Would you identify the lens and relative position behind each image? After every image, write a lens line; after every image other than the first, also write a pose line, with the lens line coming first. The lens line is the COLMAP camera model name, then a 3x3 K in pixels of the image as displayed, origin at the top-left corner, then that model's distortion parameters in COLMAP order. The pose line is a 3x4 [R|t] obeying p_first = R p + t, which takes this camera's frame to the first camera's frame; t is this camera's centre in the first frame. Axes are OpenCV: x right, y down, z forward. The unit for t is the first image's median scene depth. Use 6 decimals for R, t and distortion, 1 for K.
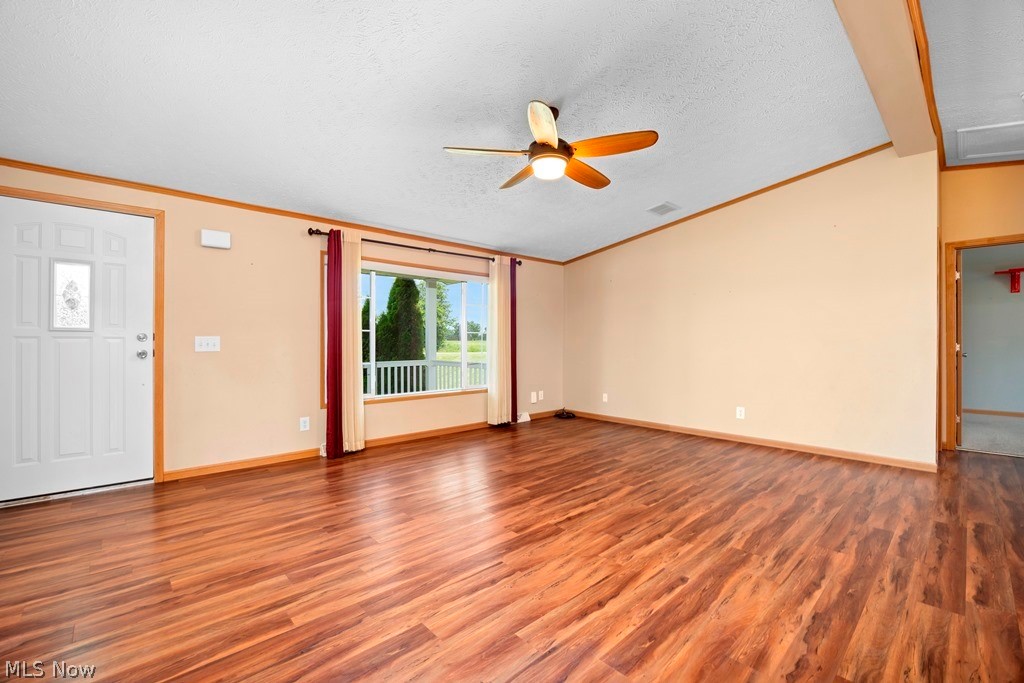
lens RADIAL K [[434.2, 0, 508.7], [0, 434.2, 344.4], [0, 0, 1]] dist [-0.017622, 0.001336]
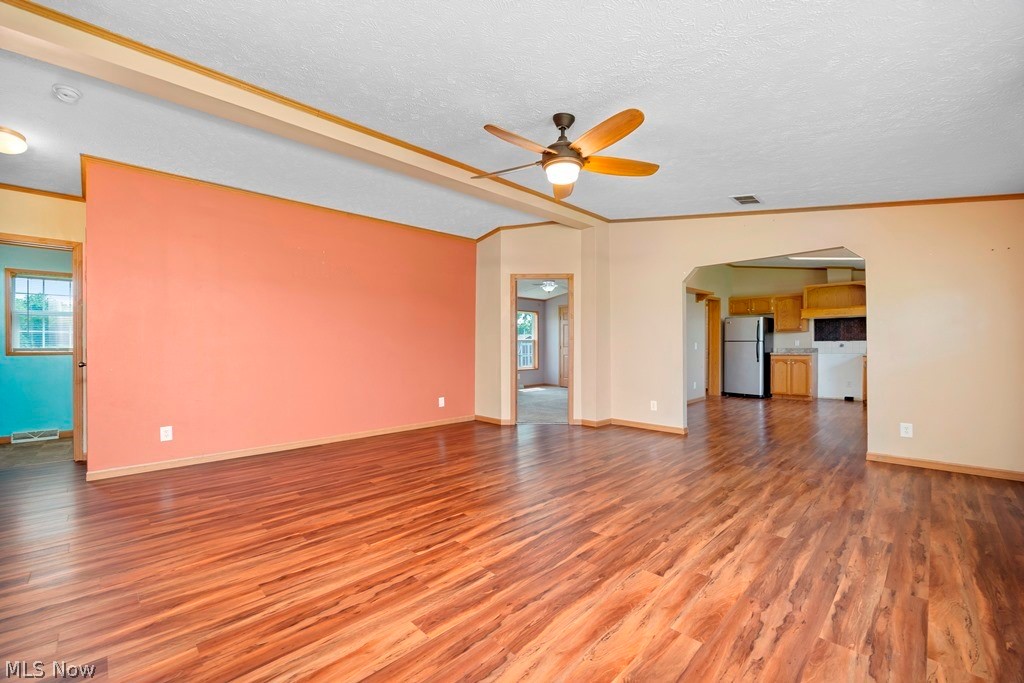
lens RADIAL K [[425.9, 0, 513.2], [0, 425.9, 344.9], [0, 0, 1]] dist [-0.009606, 0.000809]
pose [[-0.999053, 0.001896, -0.043475, 0.288313], [0.001627, 0.999979, 0.006200, -0.017031], [0.043486, 0.006123, -0.999035, 2.270054]]
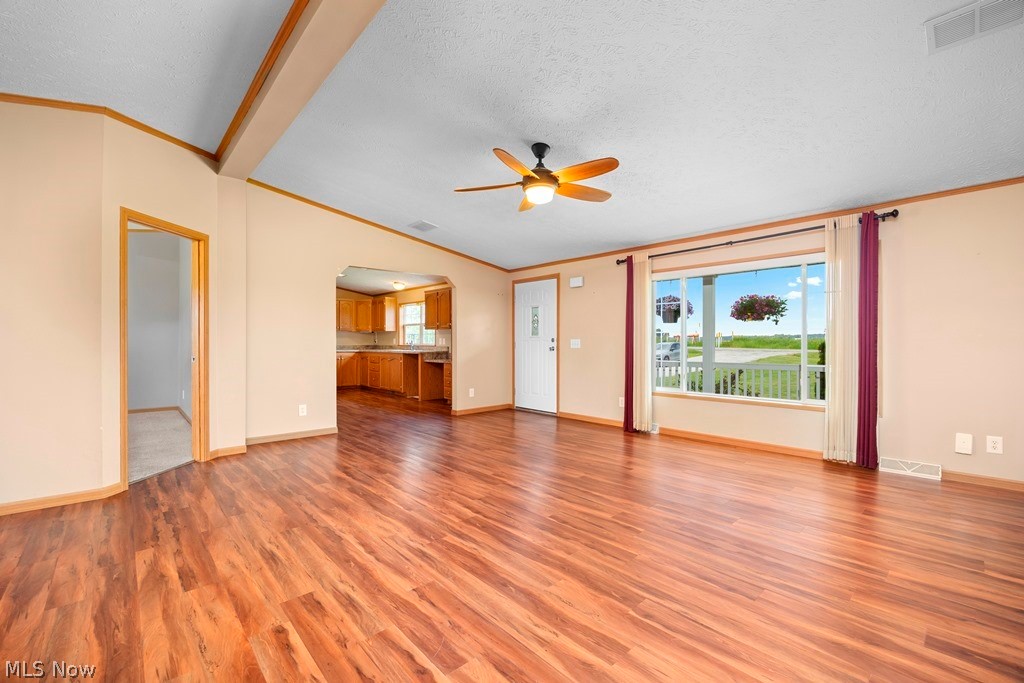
lens RADIAL K [[425.9, 0, 514.3], [0, 425.9, 345.3], [0, 0, 1]] dist [-0.009606, 0.000809]
pose [[0.003209, 0.006382, -0.999974, 1.434163], [-0.004838, 0.999968, 0.006367, -0.005159], [0.999983, 0.004817, 0.003240, 1.064104]]
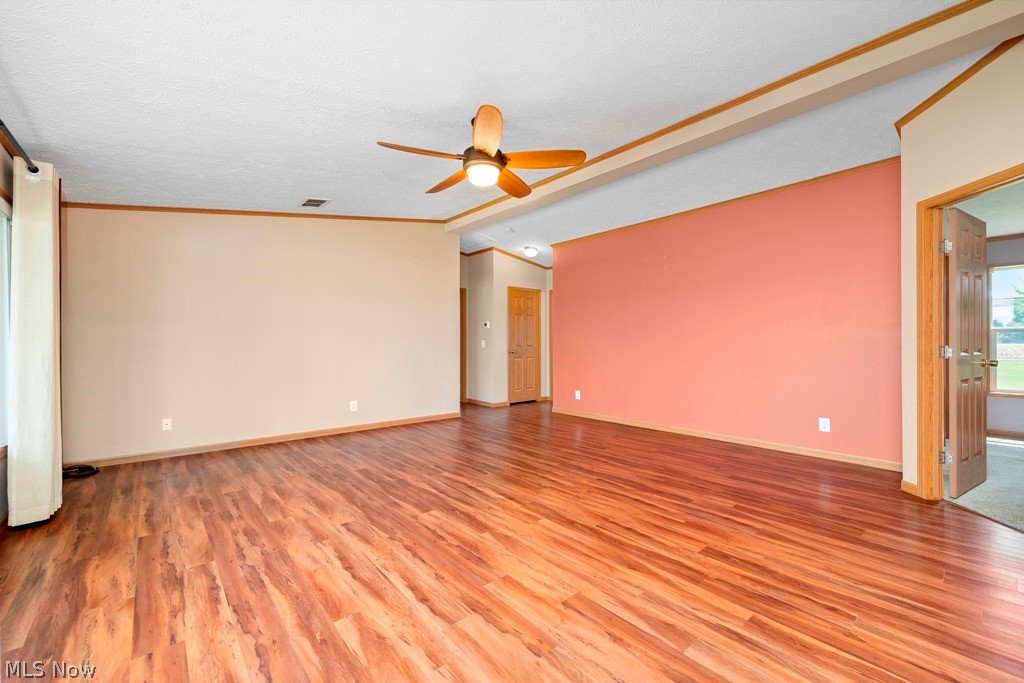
lens RADIAL K [[414.9, 0, 512.1], [0, 414.9, 332.1], [0, 0, 1]] dist [0.014547, -0.002091]
pose [[0.031138, 0.025128, 0.999199, -1.034268], [0.008440, 0.999642, -0.025402, -0.007904], [-0.999479, 0.009224, 0.030915, 1.030474]]
